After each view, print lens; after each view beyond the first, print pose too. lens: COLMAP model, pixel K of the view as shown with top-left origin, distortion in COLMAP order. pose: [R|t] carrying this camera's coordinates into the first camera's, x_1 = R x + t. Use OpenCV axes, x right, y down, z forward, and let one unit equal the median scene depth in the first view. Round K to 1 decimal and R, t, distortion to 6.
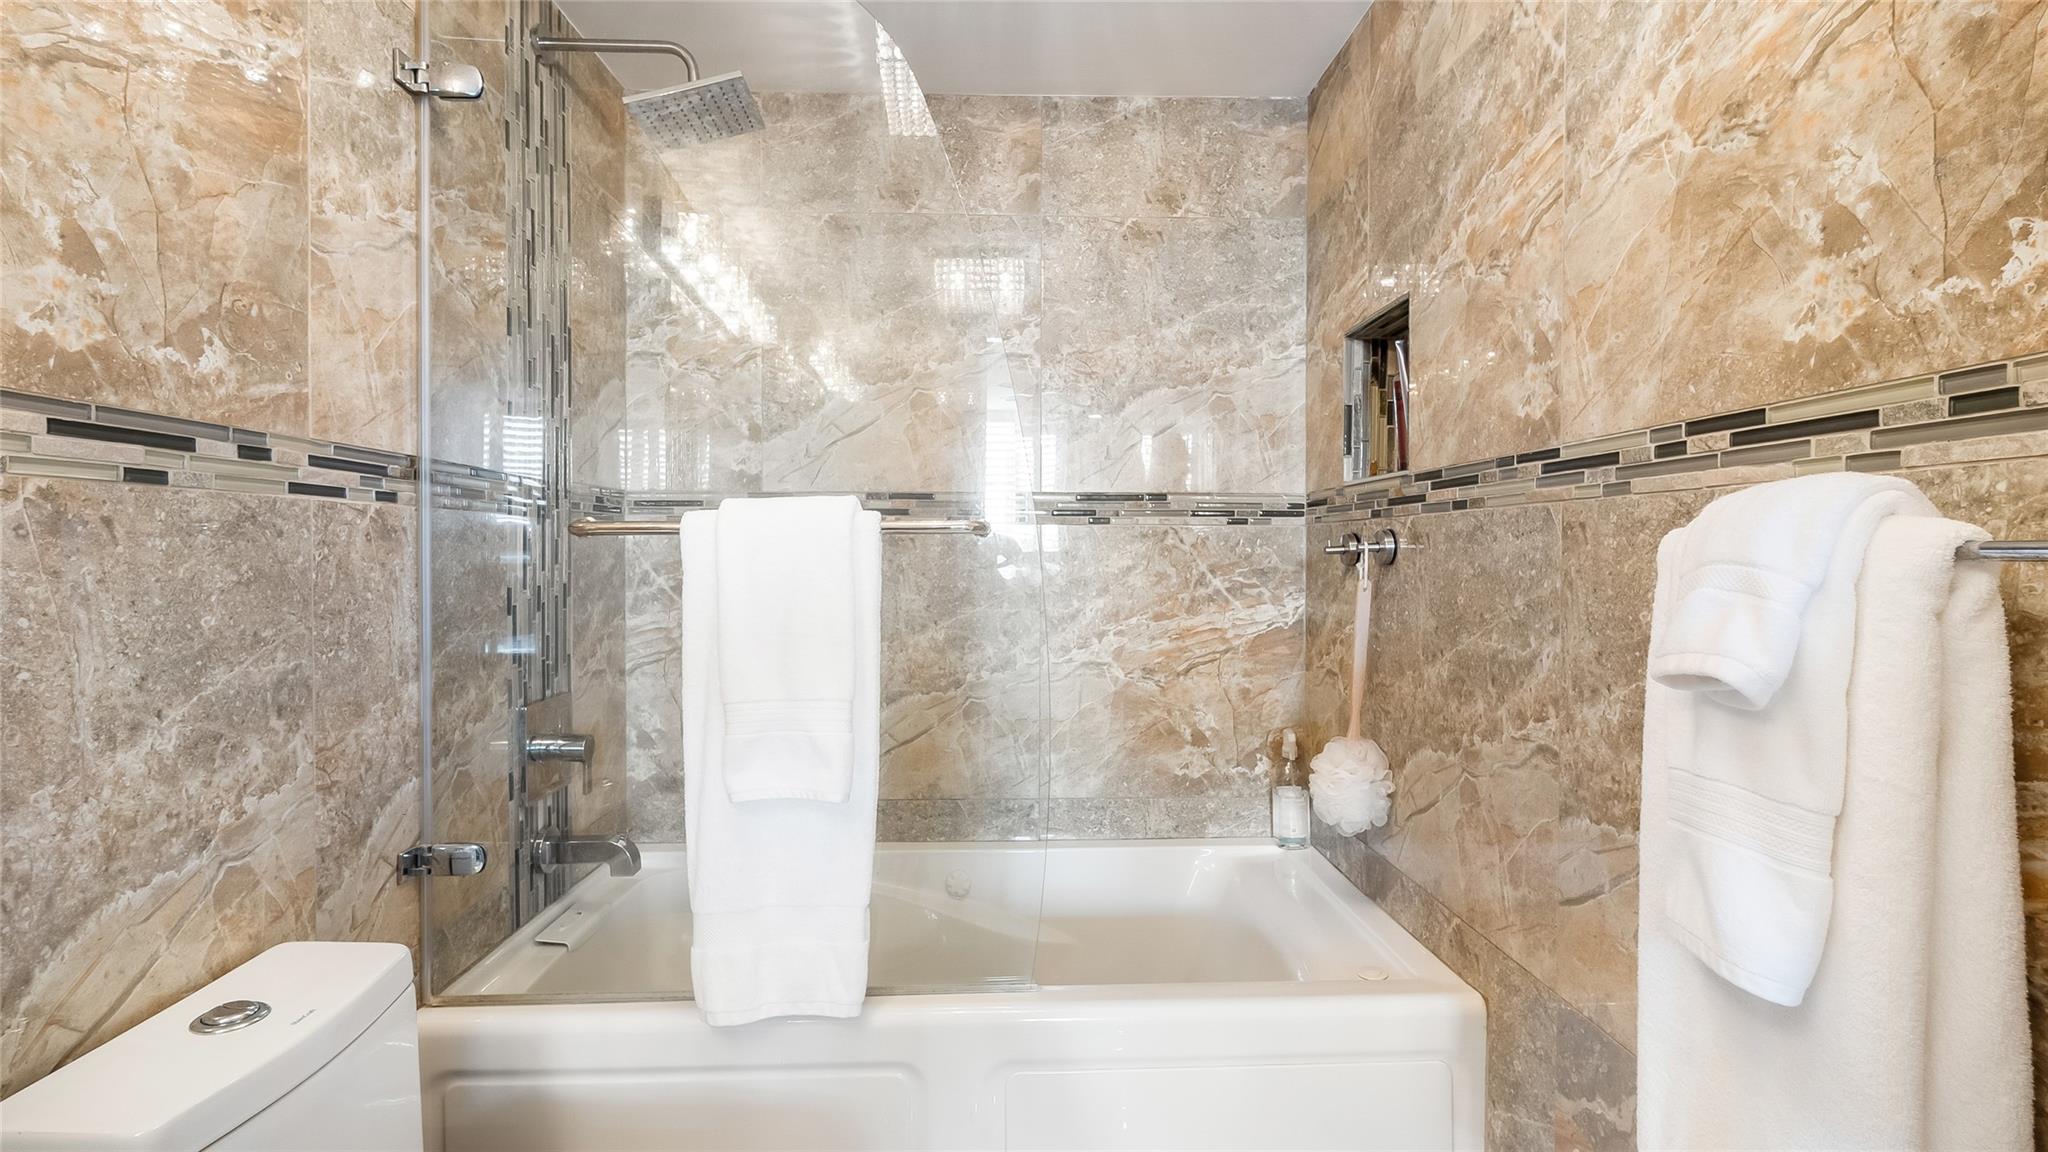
lens RADIAL K [[955.4, 0, 1024.9], [0, 955.4, 572.1], [0, 0, 1]] dist [-0.004724, 0.000705]
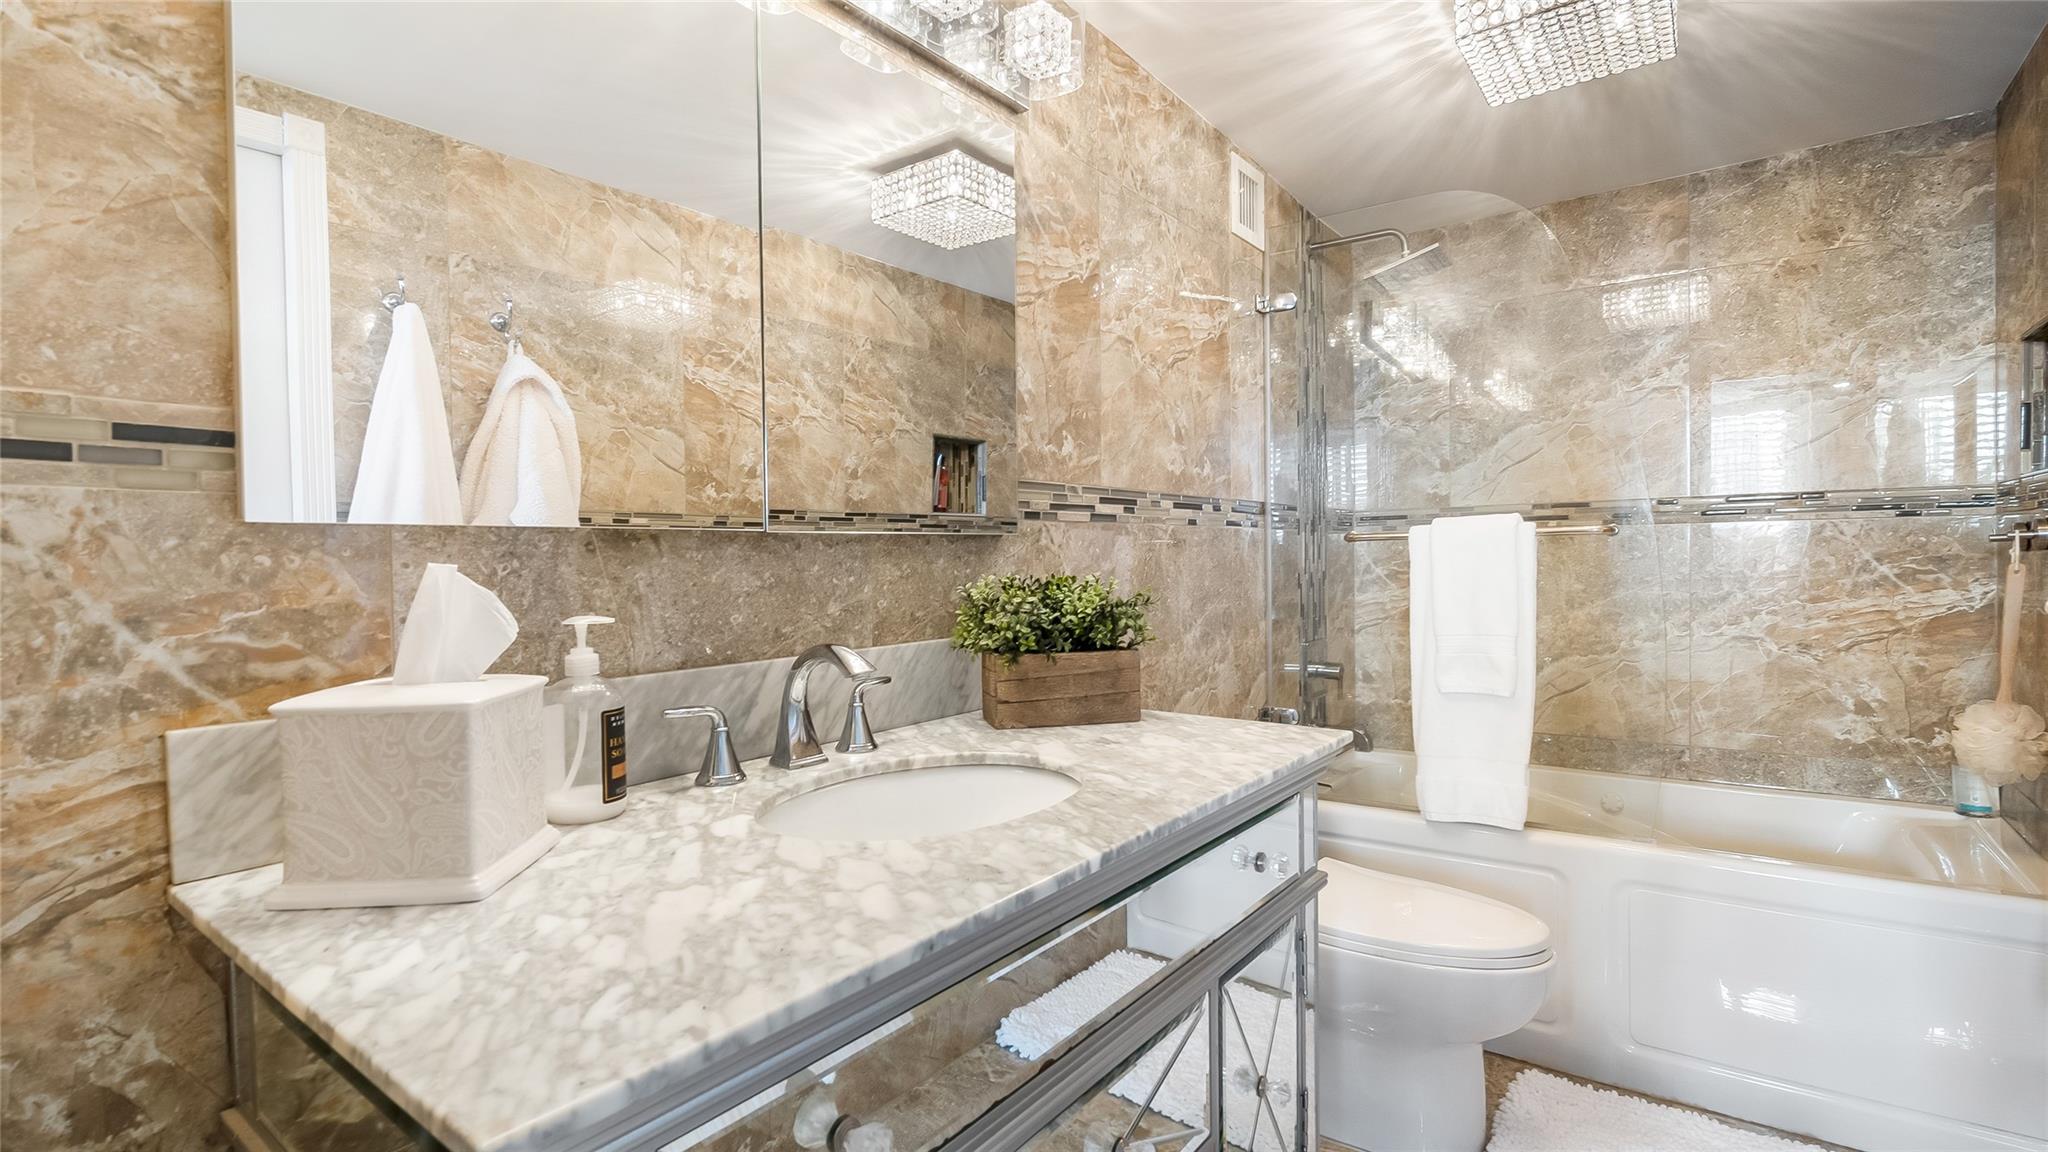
lens RADIAL K [[955.4, 0, 1024.9], [0, 955.4, 572.1], [0, 0, 1]] dist [-0.004724, 0.000705]
pose [[0.784130, -0.004896, -0.620577, 0.105600], [0.004108, 0.999988, -0.002698, 0.013124], [0.620583, -0.000433, 0.784141, -0.491218]]
